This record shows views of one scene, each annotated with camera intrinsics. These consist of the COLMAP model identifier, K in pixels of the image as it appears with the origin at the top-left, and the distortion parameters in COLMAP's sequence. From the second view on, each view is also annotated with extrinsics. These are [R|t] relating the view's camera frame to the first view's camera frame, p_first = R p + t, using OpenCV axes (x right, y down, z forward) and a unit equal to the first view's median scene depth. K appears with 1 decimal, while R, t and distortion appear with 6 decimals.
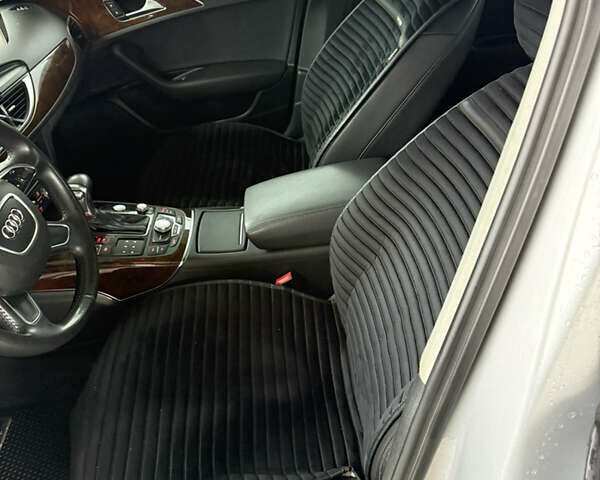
lens RADIAL K [[552.9, 0, 300.0], [0, 552.9, 240.0], [0, 0, 1]] dist [0.129765, -0.275007]
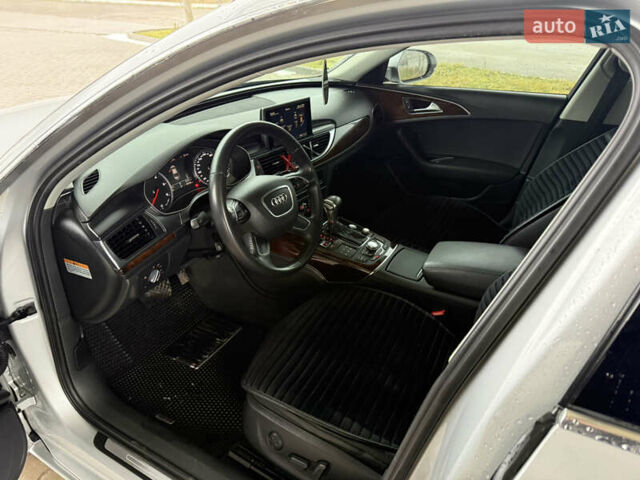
lens RADIAL K [[449.0, 0, 320.9], [0, 449.0, 239.2], [0, 0, 1]] dist [0.057257, -0.071728]
pose [[0.837082, 0.329037, -0.437069, 0.139503], [-0.381844, 0.923523, -0.036062, 0.050245], [0.391778, 0.197079, 0.898705, -0.093501]]
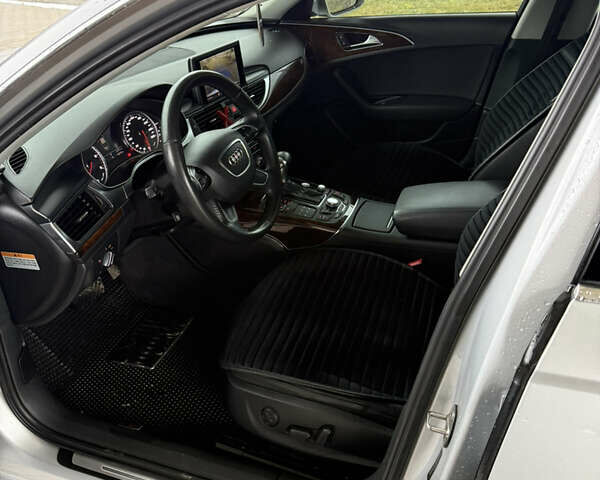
lens RADIAL K [[552.9, 0, 300.0], [0, 552.9, 240.0], [0, 0, 1]] dist [0.129765, -0.275007]
pose [[0.918942, 0.223498, -0.324953, 0.116074], [-0.249616, 0.967499, -0.040461, 0.126341], [0.305349, 0.118295, 0.944864, -0.212518]]
